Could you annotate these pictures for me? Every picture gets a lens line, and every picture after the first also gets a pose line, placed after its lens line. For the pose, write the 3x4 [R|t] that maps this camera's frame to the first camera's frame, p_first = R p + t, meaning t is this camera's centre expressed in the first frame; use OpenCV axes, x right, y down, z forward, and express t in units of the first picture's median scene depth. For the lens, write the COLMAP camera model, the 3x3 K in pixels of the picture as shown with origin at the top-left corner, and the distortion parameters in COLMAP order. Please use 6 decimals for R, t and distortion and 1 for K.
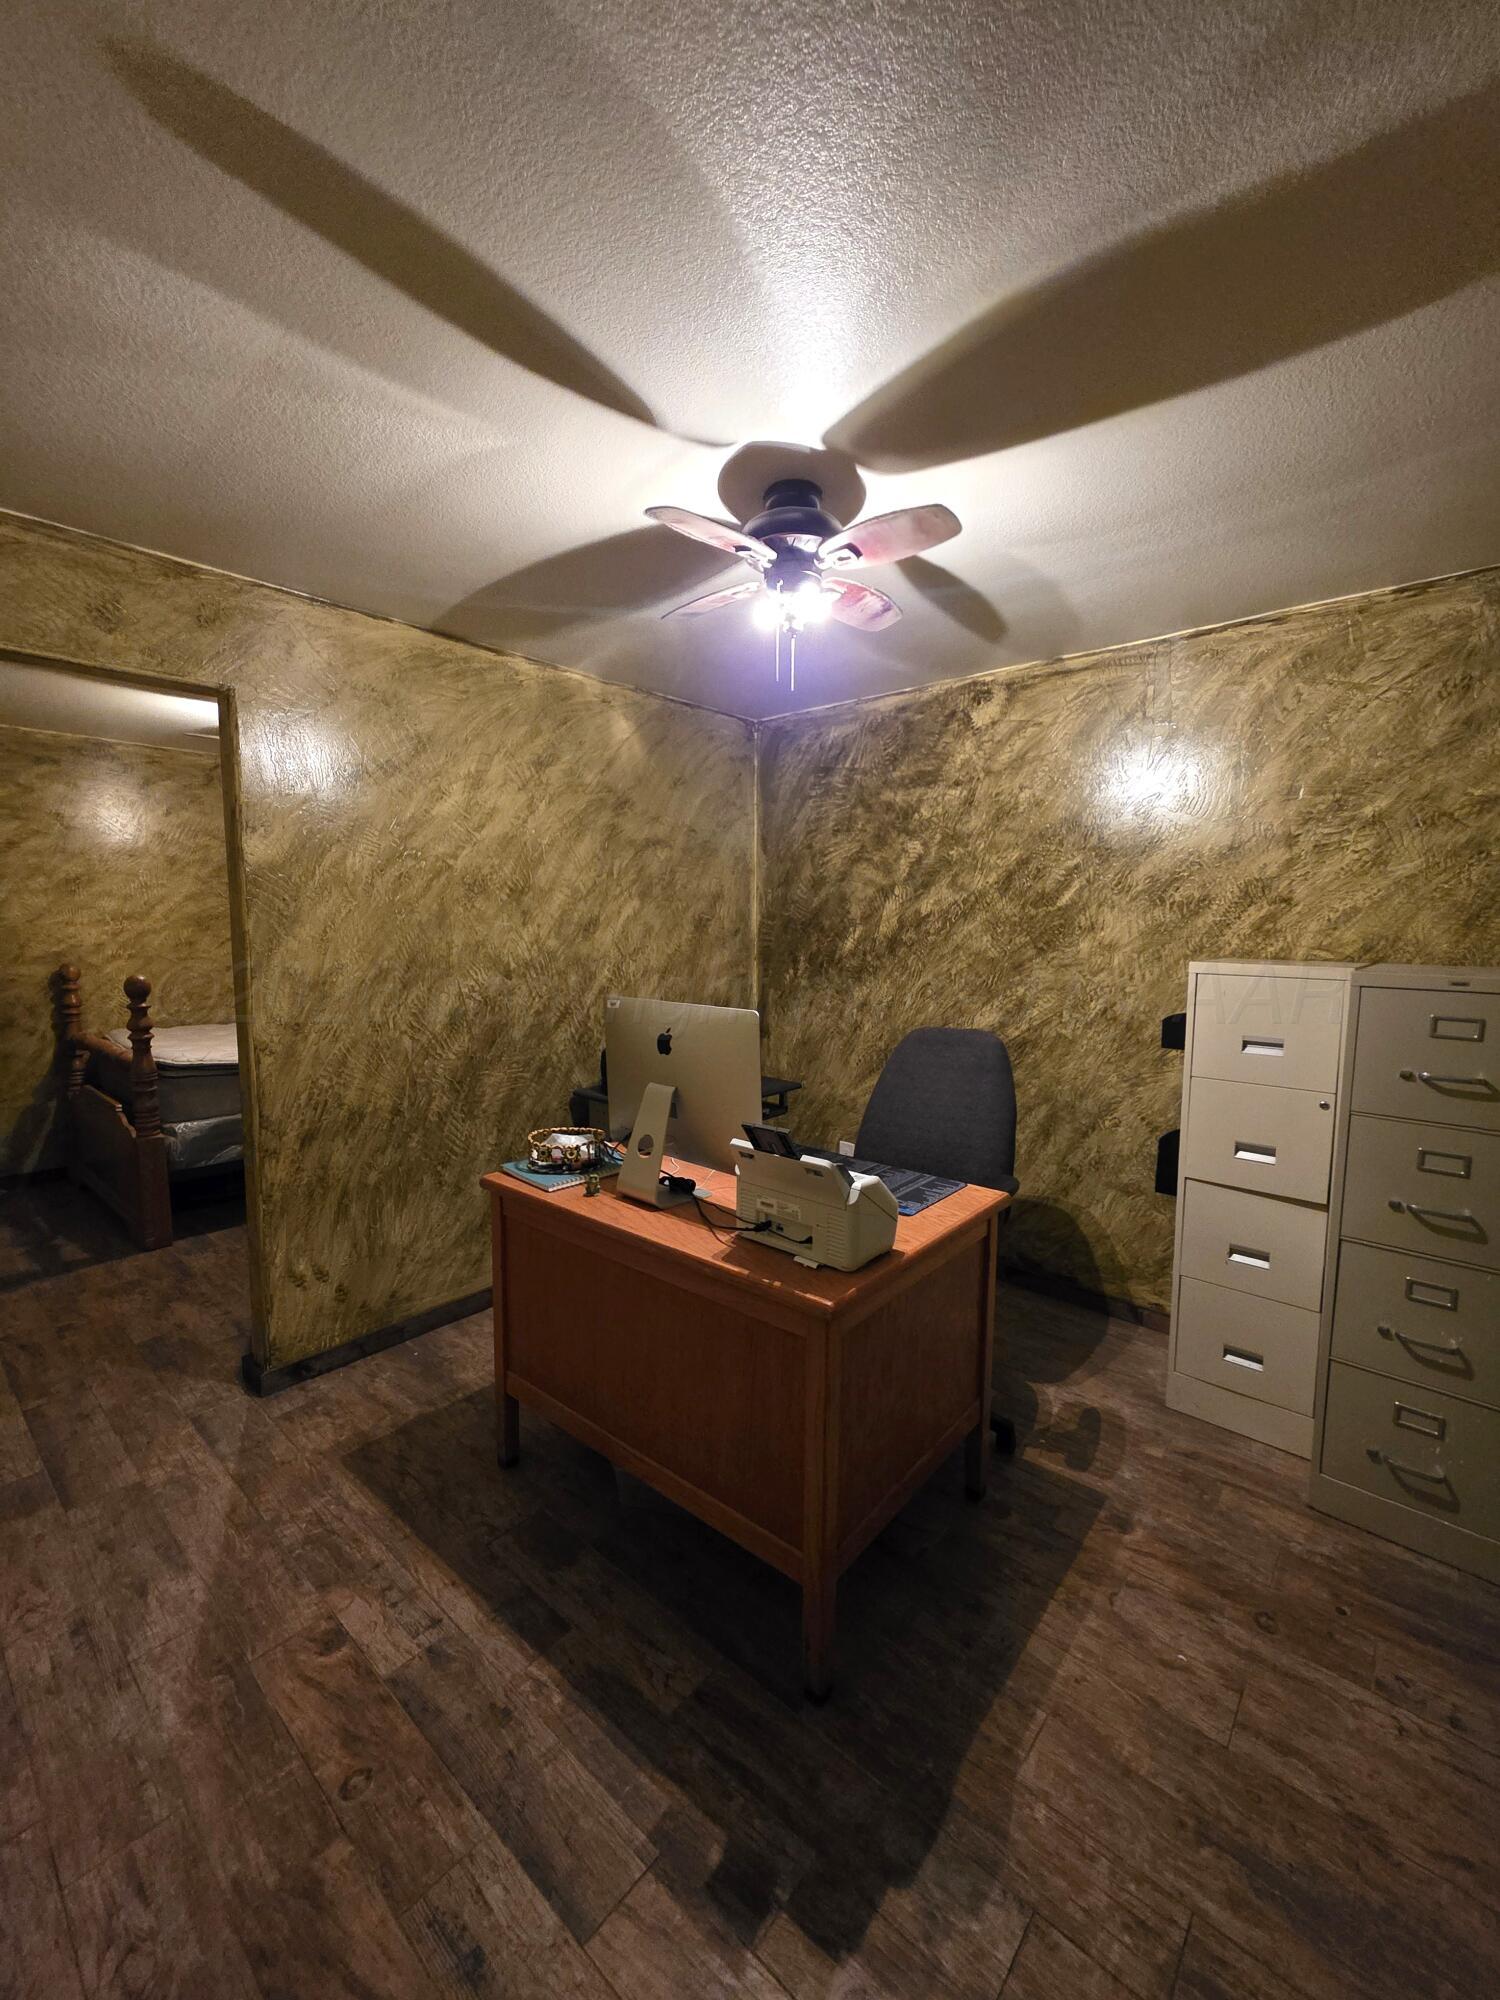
lens RADIAL K [[798.4, 0, 759.3], [0, 798.4, 1000.5], [0, 0, 1]] dist [0.003580, 0.000228]
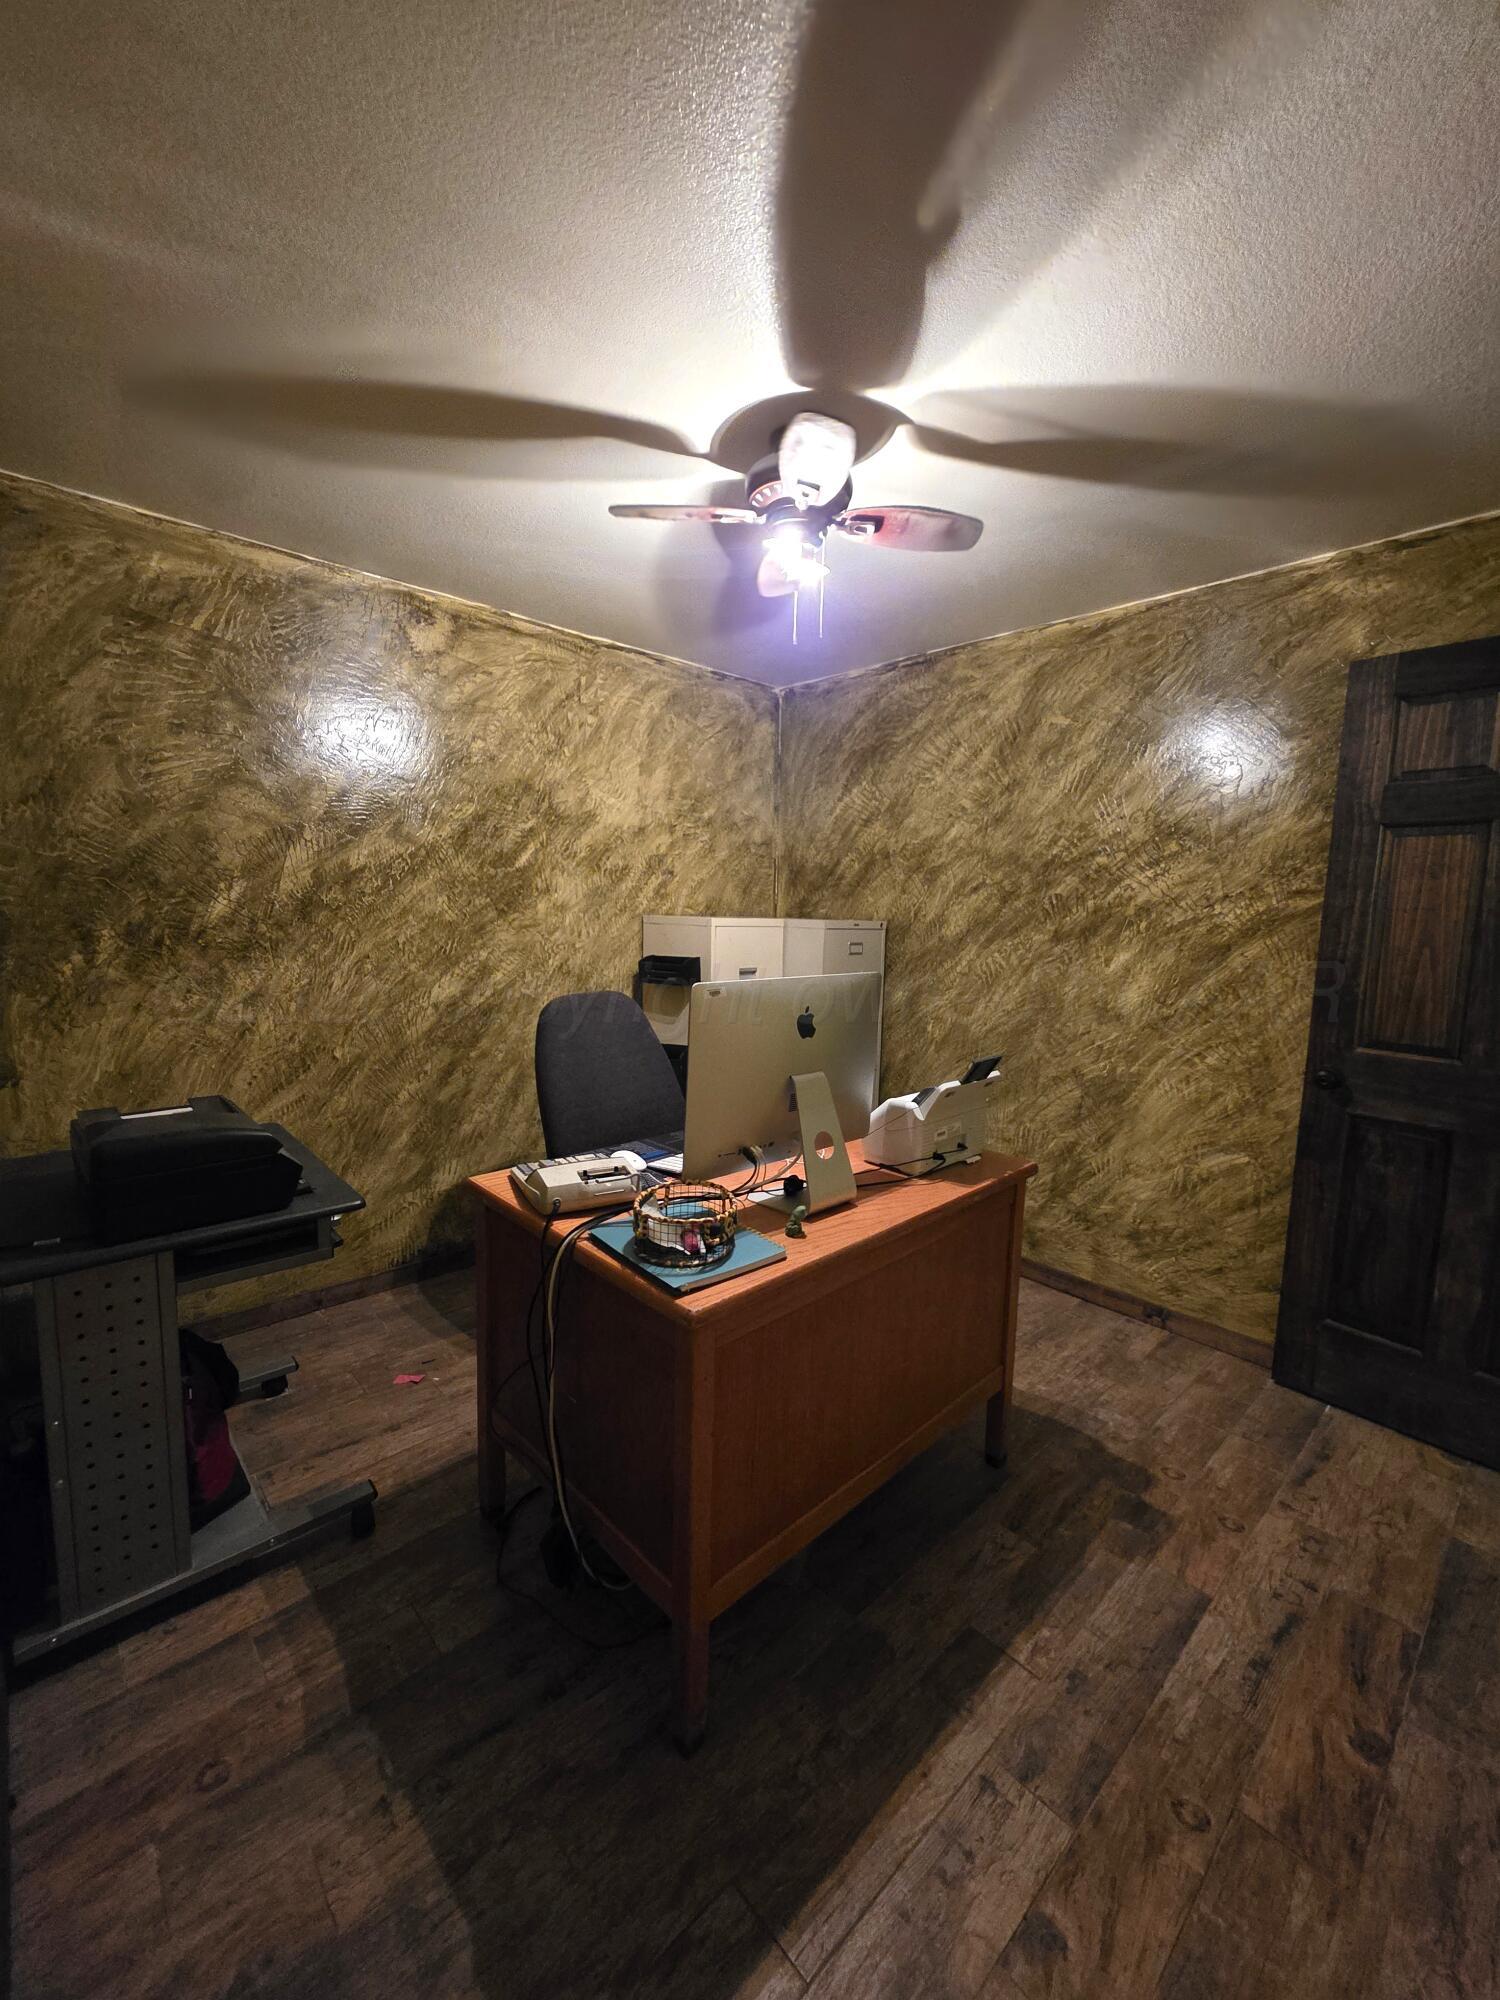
lens RADIAL K [[798.4, 0, 763.2], [0, 798.4, 997.8], [0, 0, 1]] dist [0.003580, 0.000228]
pose [[0.113413, -0.122427, 0.985976, -0.567641], [0.073382, 0.990701, 0.114573, -0.045506], [-0.990834, 0.059358, 0.121342, 0.551385]]
